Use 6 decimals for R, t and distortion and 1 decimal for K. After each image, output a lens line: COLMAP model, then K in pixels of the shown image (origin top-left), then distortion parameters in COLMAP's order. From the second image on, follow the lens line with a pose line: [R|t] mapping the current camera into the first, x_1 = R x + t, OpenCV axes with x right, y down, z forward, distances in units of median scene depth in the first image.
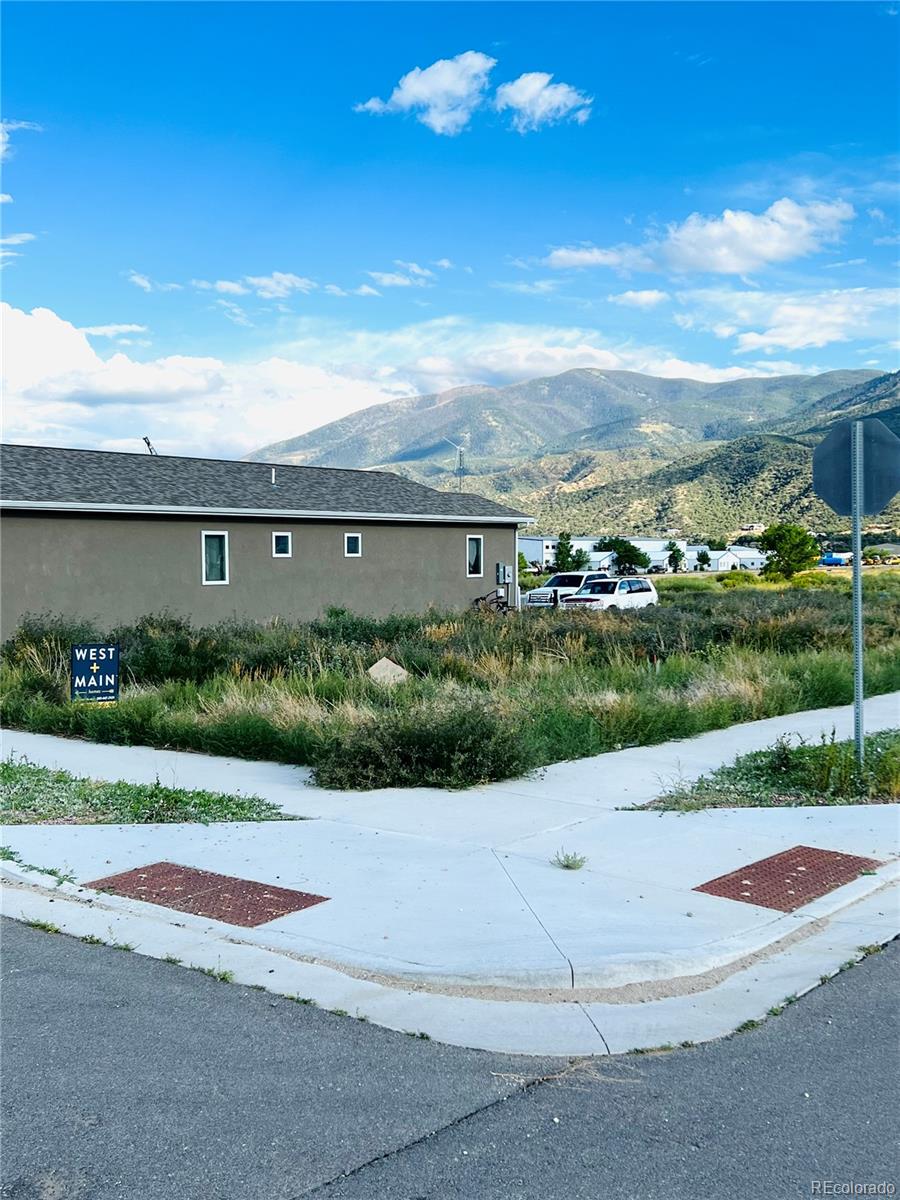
lens RADIAL K [[1277.7, 0, 447.9], [0, 1277.7, 627.3], [0, 0, 1]] dist [0.075134, 0.000000]
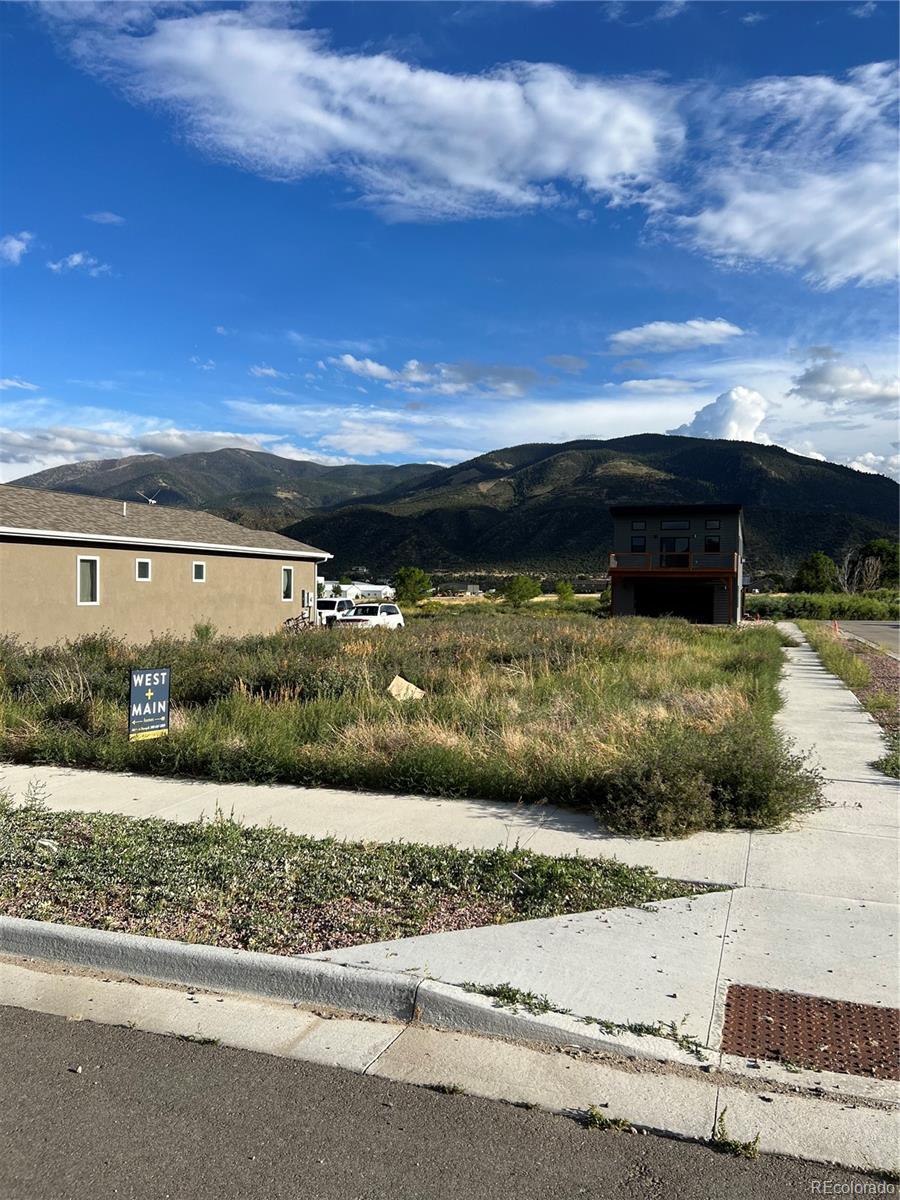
lens RADIAL K [[915.7, 0, 452.2], [0, 915.7, 612.1], [0, 0, 1]] dist [0.055446, -0.050286]
pose [[0.937894, 0.008550, 0.346816, -0.106784], [0.001613, 0.999578, -0.029006, -0.002871], [-0.346917, 0.027764, 0.937485, 0.106441]]
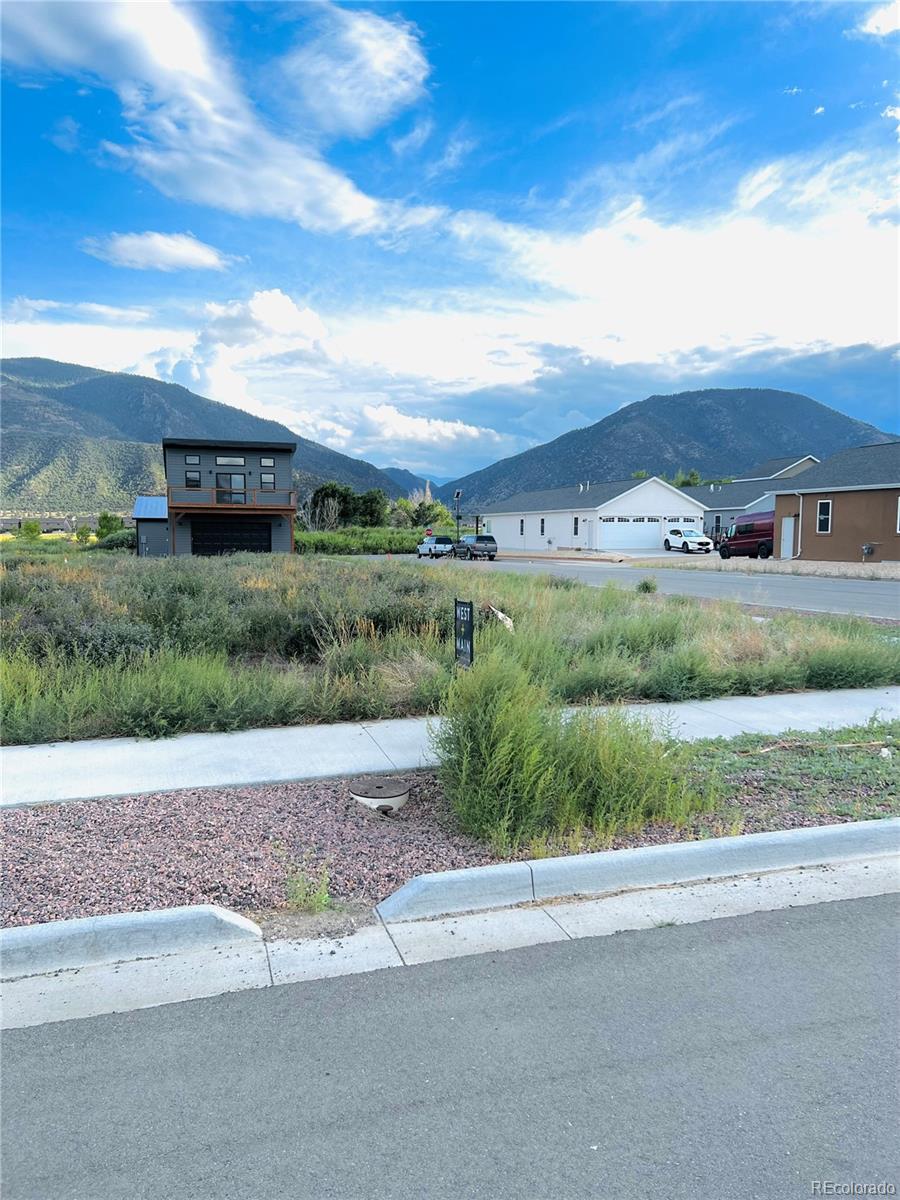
lens RADIAL K [[915.7, 0, 470.3], [0, 915.7, 608.5], [0, 0, 1]] dist [0.055446, -0.050286]
pose [[0.527790, -0.060983, 0.847183, -0.274100], [0.041357, 0.998081, 0.046080, -0.003041], [-0.848367, 0.010716, 0.529300, 0.244763]]
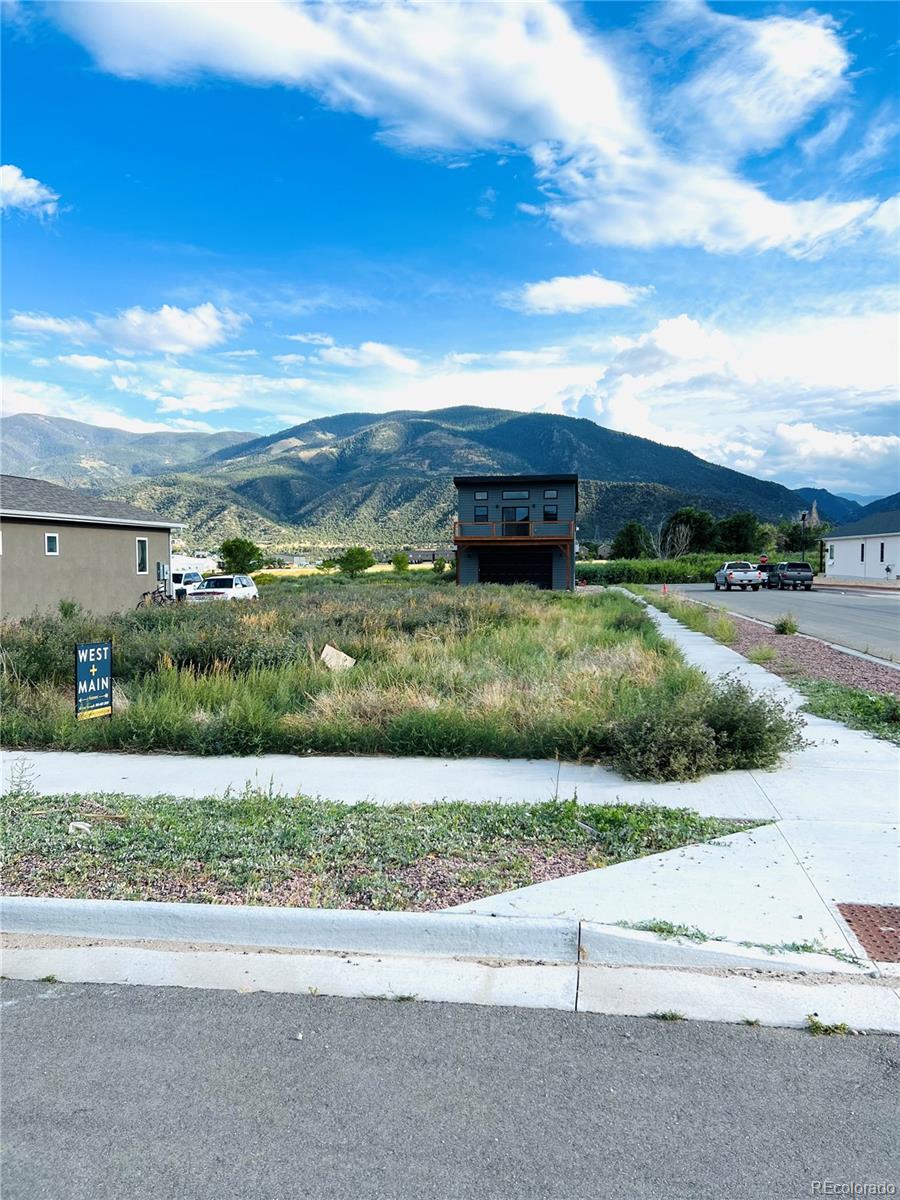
lens RADIAL K [[915.7, 0, 444.1], [0, 915.7, 610.2], [0, 0, 1]] dist [0.055446, -0.050286]
pose [[0.857756, -0.025095, 0.513444, -0.138737], [0.027382, 0.999620, 0.003112, -0.001646], [-0.513327, 0.011390, 0.858117, 0.120691]]
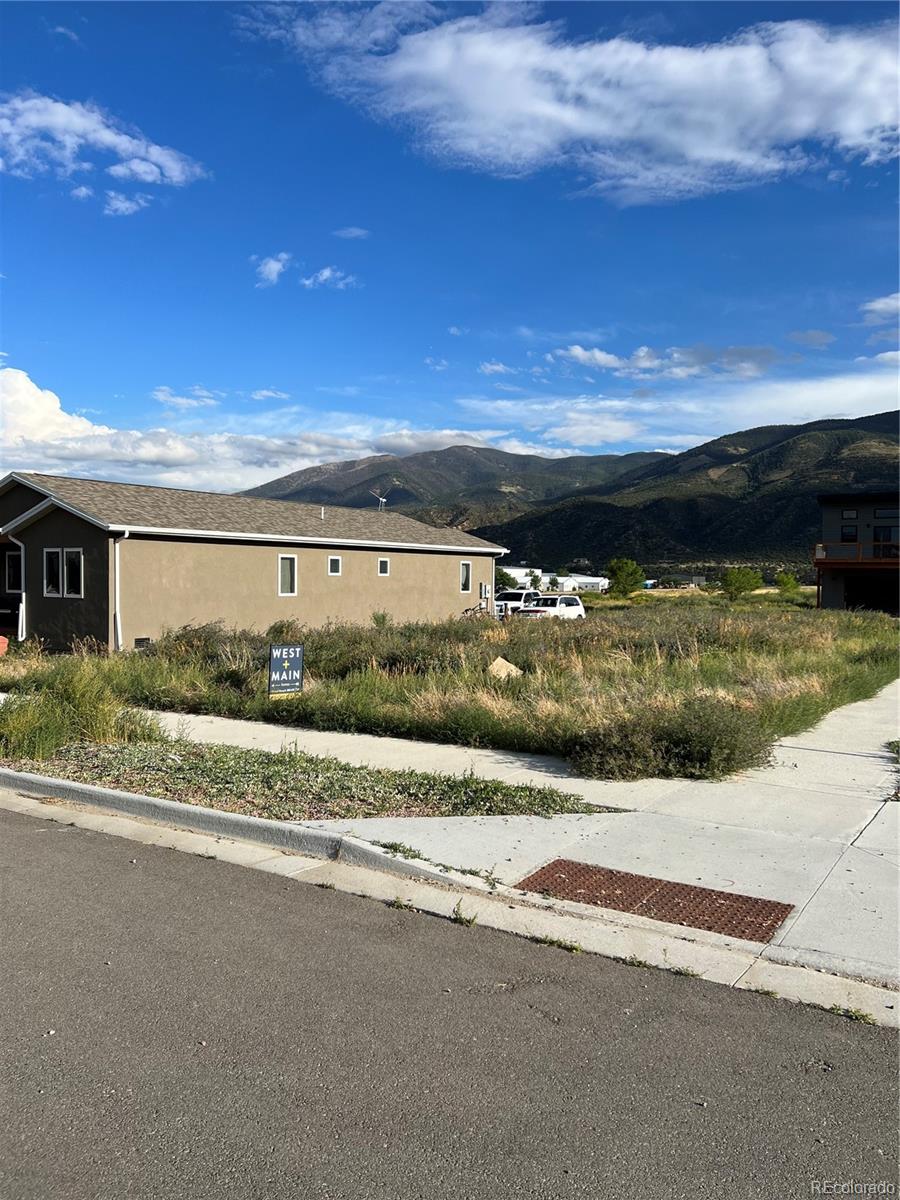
lens RADIAL K [[915.7, 0, 441.9], [0, 915.7, 607.0], [0, 0, 1]] dist [0.055446, -0.050286]
pose [[0.995293, 0.013220, 0.096010, -0.075606], [-0.010926, 0.999643, -0.024377, -0.001057], [-0.096298, 0.023214, 0.995082, 0.048249]]
